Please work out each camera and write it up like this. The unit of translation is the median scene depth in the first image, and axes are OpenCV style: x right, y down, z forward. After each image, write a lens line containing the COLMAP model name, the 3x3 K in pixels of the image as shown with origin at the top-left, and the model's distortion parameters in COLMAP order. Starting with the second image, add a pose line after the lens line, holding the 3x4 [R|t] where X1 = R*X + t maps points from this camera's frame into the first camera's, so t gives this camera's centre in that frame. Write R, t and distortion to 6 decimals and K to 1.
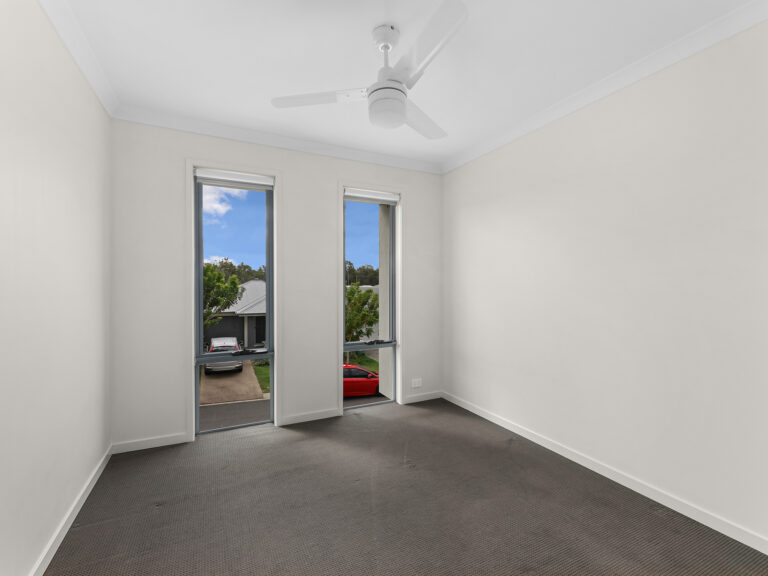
lens RADIAL K [[351.5, 0, 383.2], [0, 351.5, 284.3], [0, 0, 1]] dist [0.000181, -0.000178]
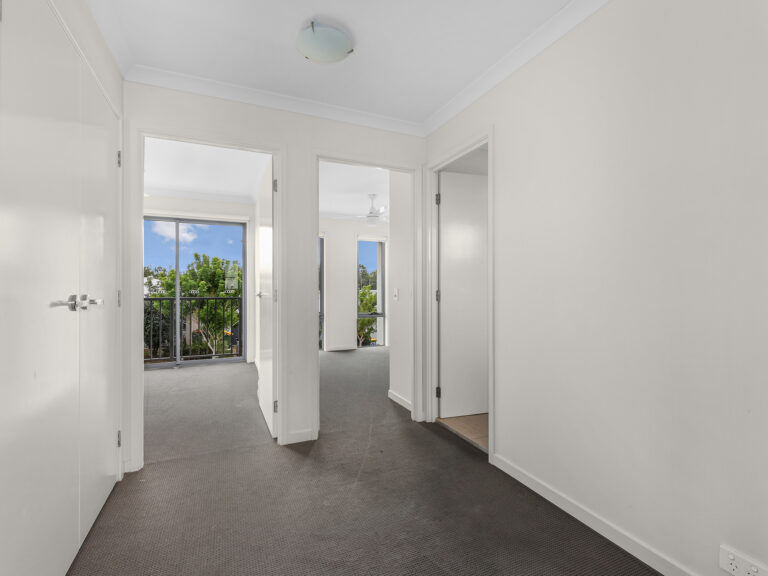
lens RADIAL K [[351.5, 0, 383.2], [0, 351.5, 284.3], [0, 0, 1]] dist [0.000181, -0.000178]
pose [[0.999350, -0.001918, -0.035995, 0.080030], [0.001500, 0.999931, -0.011650, 0.019098], [0.036015, 0.011588, 0.999284, -0.756774]]
